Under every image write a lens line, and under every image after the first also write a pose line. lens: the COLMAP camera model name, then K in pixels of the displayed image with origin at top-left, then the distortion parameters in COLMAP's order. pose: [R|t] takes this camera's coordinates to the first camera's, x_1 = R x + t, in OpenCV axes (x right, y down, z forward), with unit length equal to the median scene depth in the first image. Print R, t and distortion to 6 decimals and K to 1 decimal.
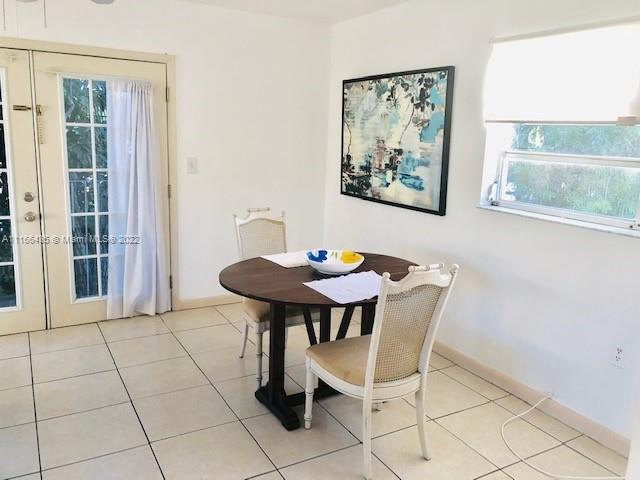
lens RADIAL K [[523.4, 0, 315.0], [0, 523.4, 235.6], [0, 0, 1]] dist [0.039755, -0.038697]
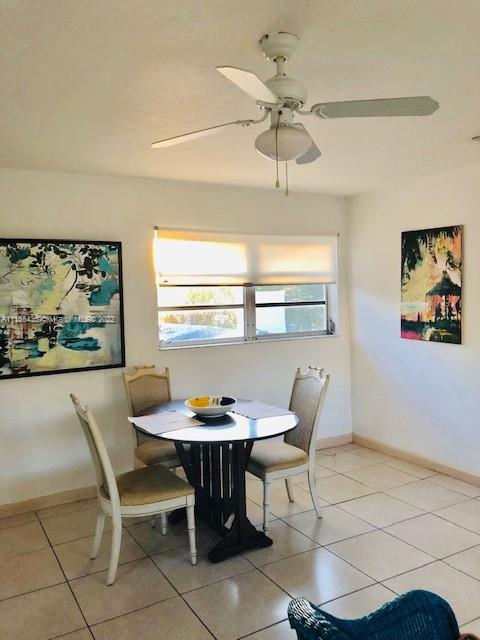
lens RADIAL K [[523.4, 0, 239.7], [0, 523.4, 315.7], [0, 0, 1]] dist [0.039755, -0.038697]
pose [[0.009787, -0.074567, 0.997168, -0.852268], [0.223843, 0.972073, 0.070493, -0.162974], [-0.974576, 0.222519, 0.026205, 0.666624]]
